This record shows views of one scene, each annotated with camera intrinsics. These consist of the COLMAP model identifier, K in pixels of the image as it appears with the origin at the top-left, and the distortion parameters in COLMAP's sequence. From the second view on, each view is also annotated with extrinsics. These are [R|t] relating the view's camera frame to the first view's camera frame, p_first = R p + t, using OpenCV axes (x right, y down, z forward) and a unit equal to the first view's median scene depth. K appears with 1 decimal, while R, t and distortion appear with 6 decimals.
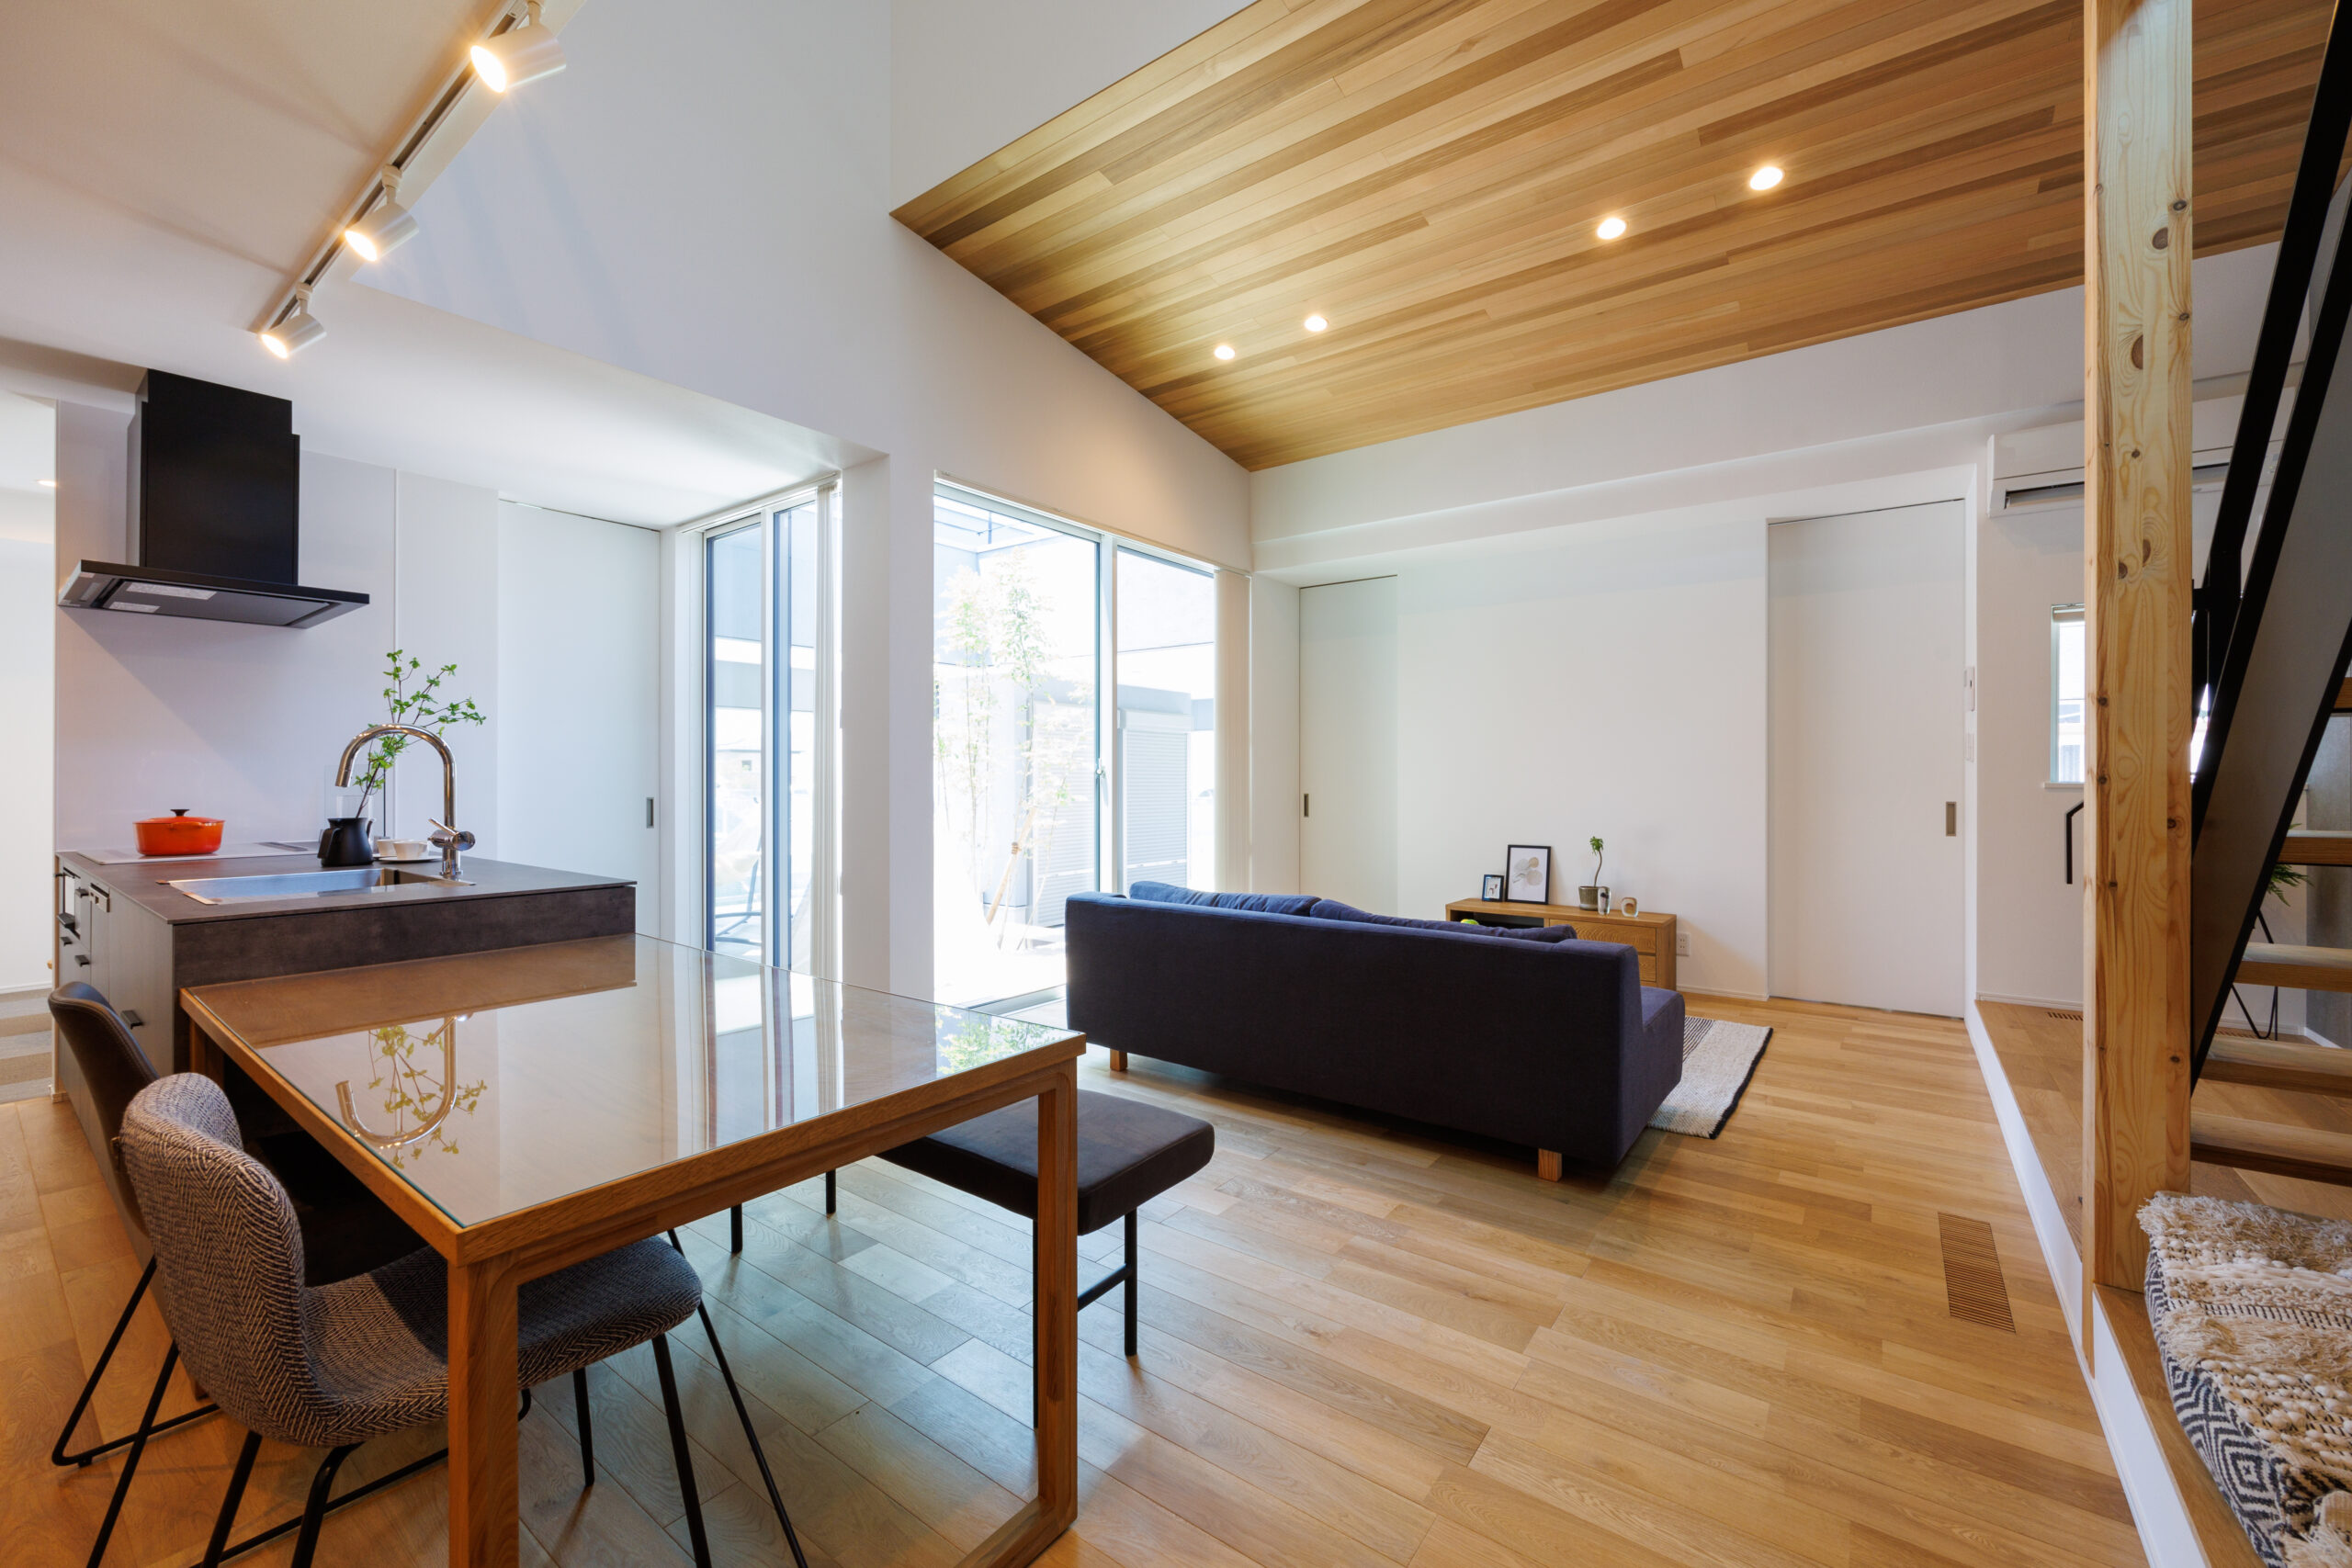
lens RADIAL K [[942.1, 0, 1165.0], [0, 942.1, 773.0], [0, 0, 1]] dist [-0.005723, 0.001231]
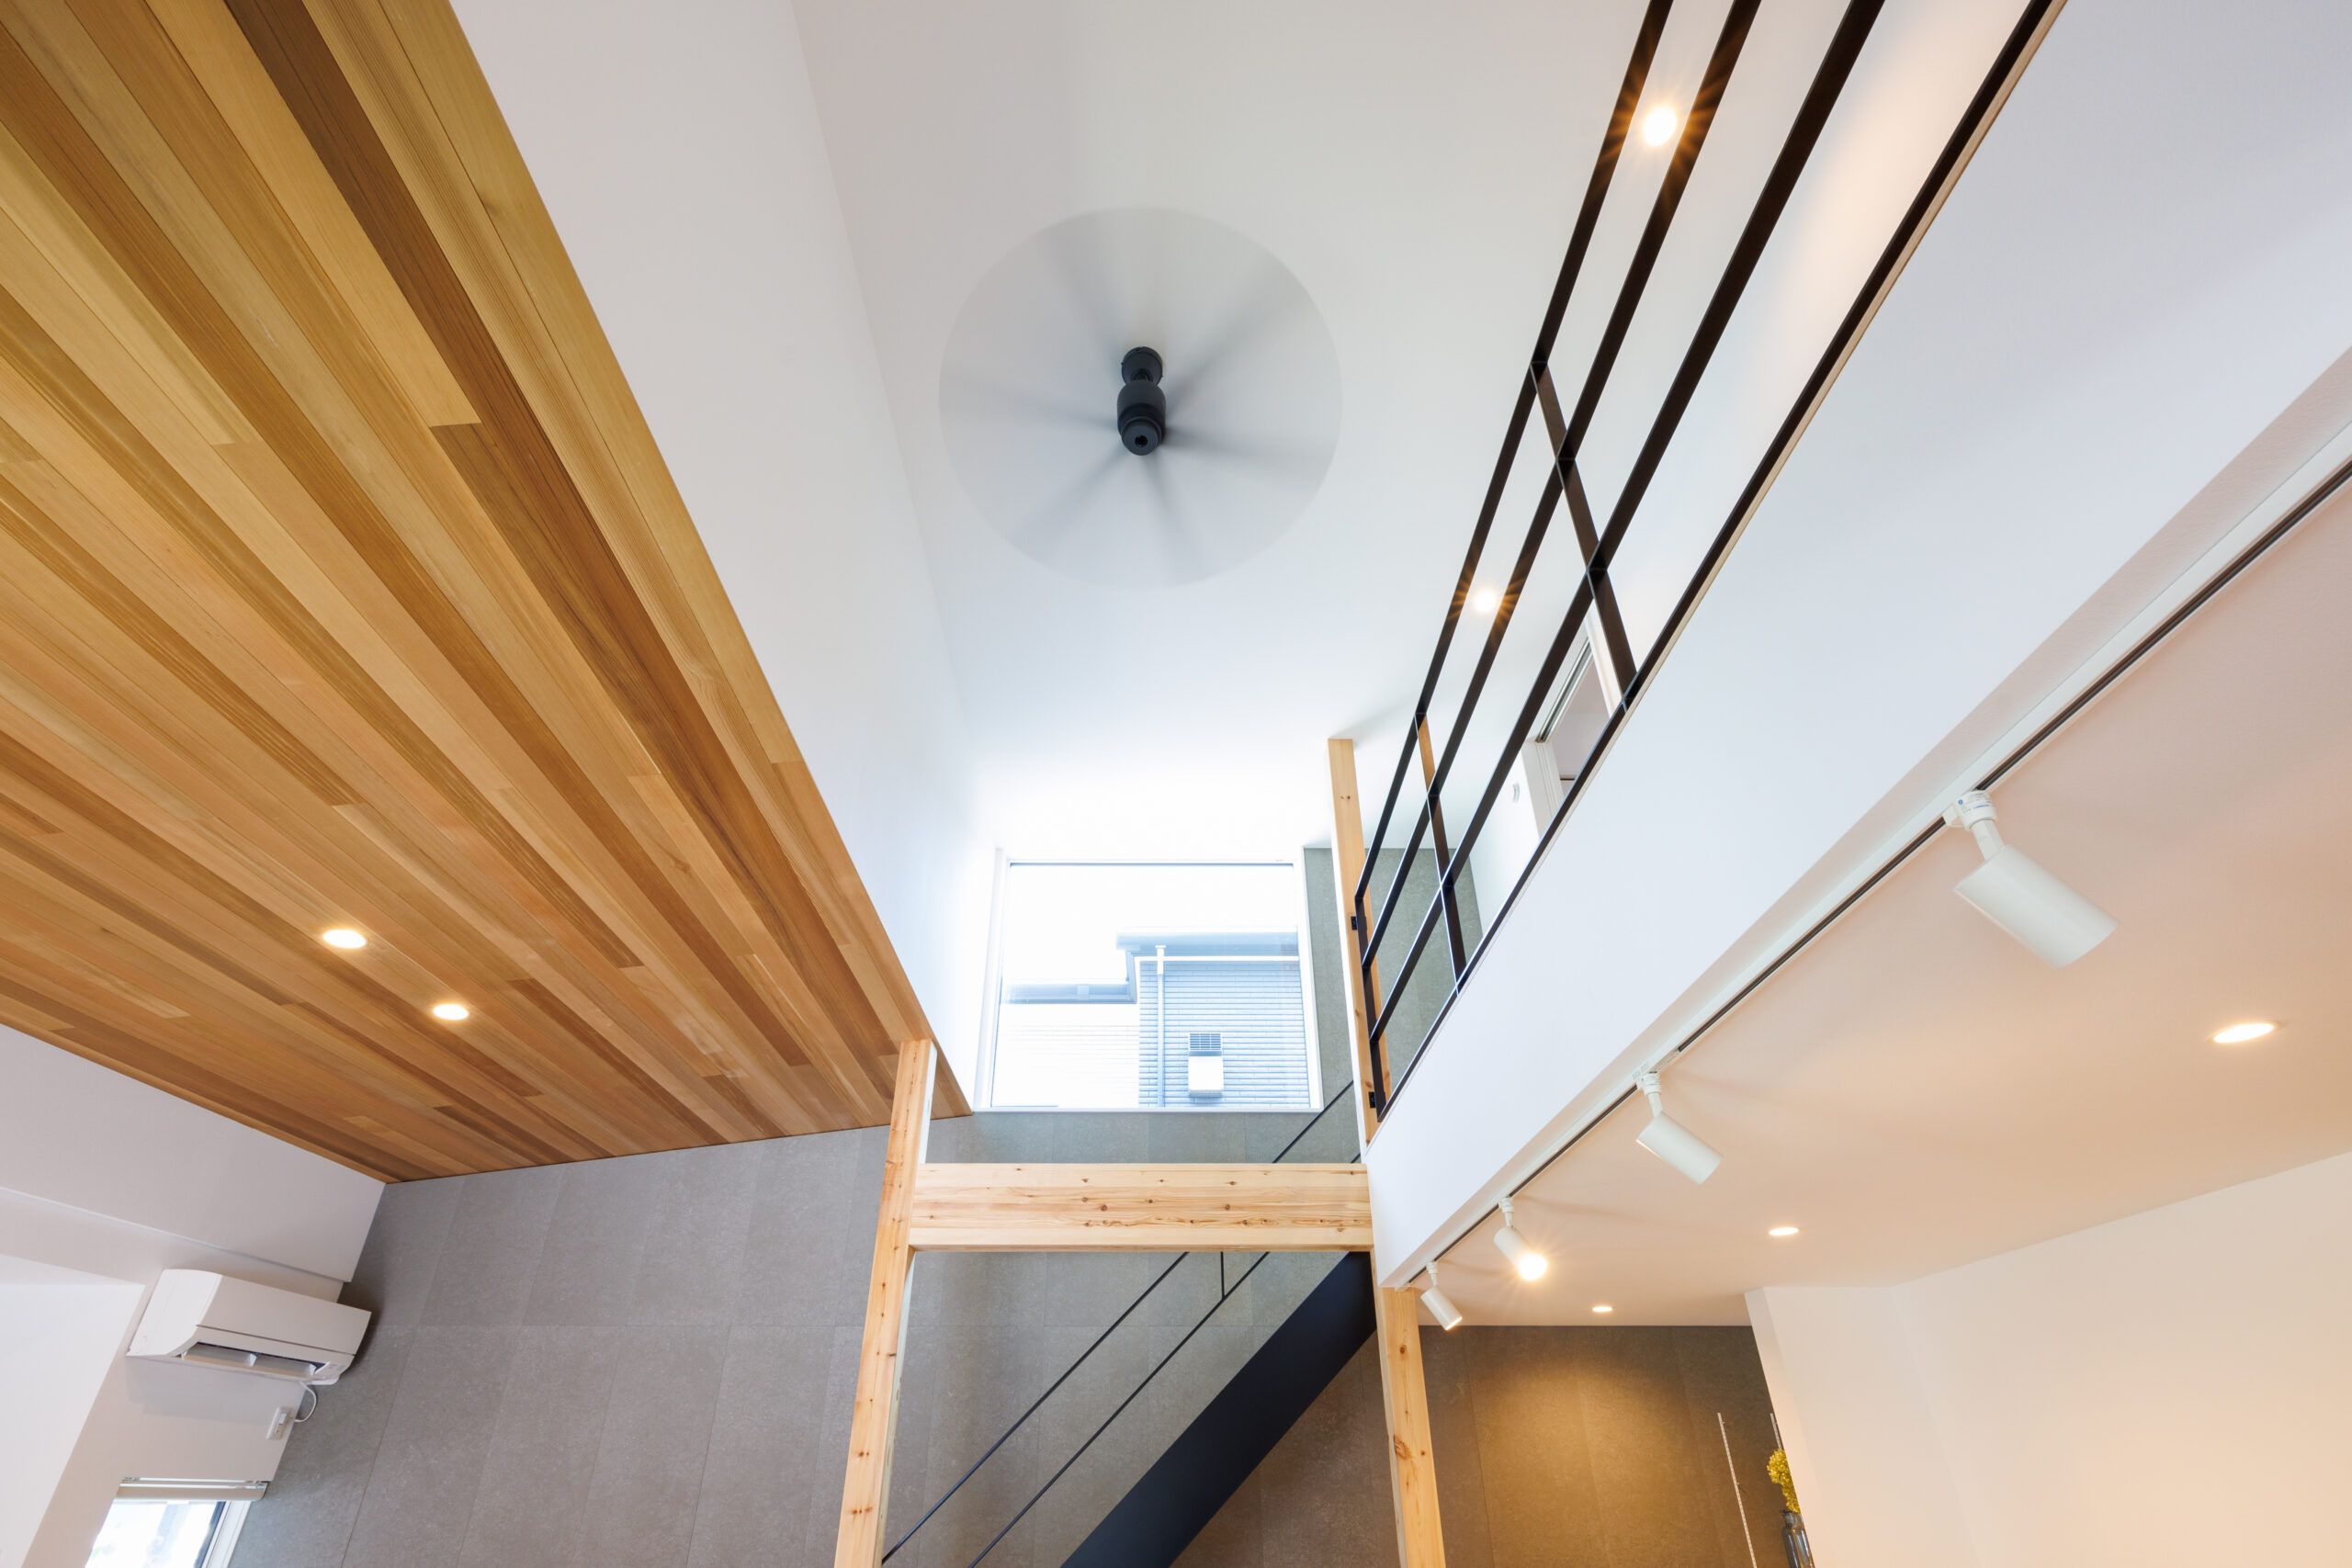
lens RADIAL K [[1004.6, 0, 1152.7], [0, 1004.6, 957.7], [0, 0, 1]] dist [-0.005777, -0.000489]
pose [[-0.601524, 0.378341, 0.703582, -0.533865], [-0.001860, 0.880072, -0.474837, -0.181878], [-0.798853, -0.286935, -0.528680, 0.947178]]
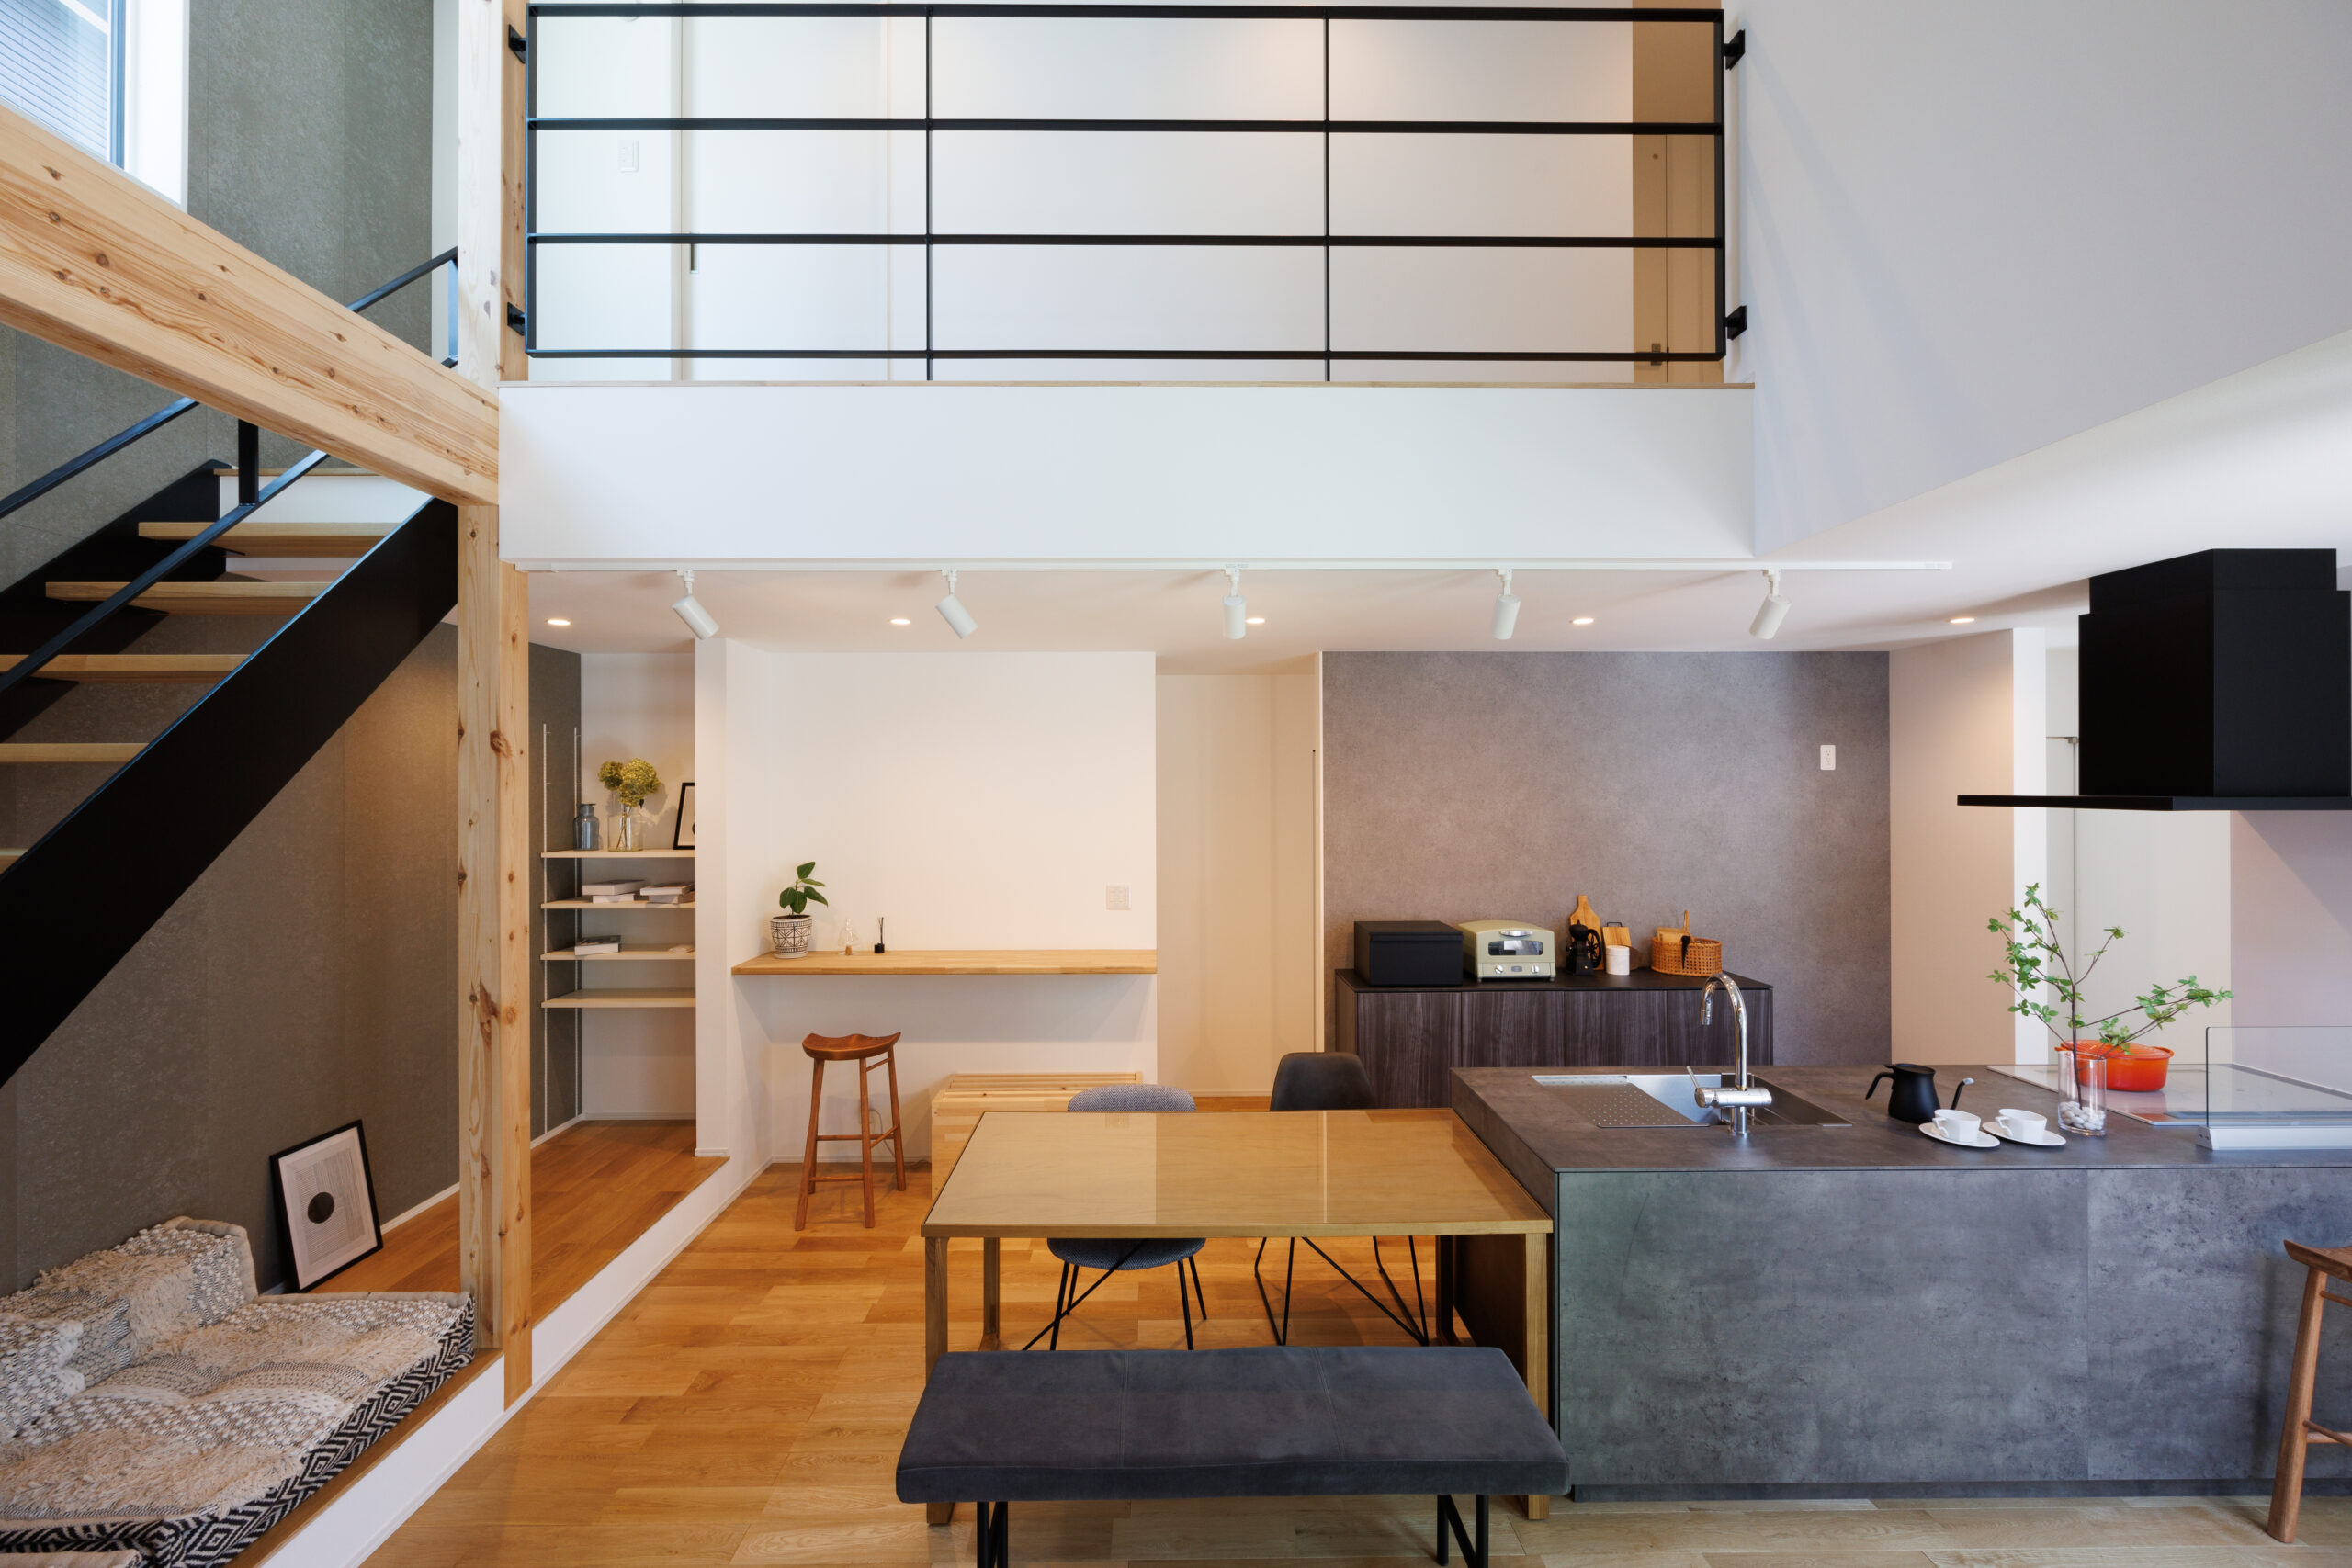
lens RADIAL K [[942.1, 0, 1170.1], [0, 942.1, 784.2], [0, 0, 1]] dist [-0.005723, 0.001231]
pose [[-0.790921, -0.000013, -0.611918, 0.236380], [0.003753, 0.999981, -0.004871, -0.188899], [0.611907, -0.006149, -0.790906, 1.044132]]
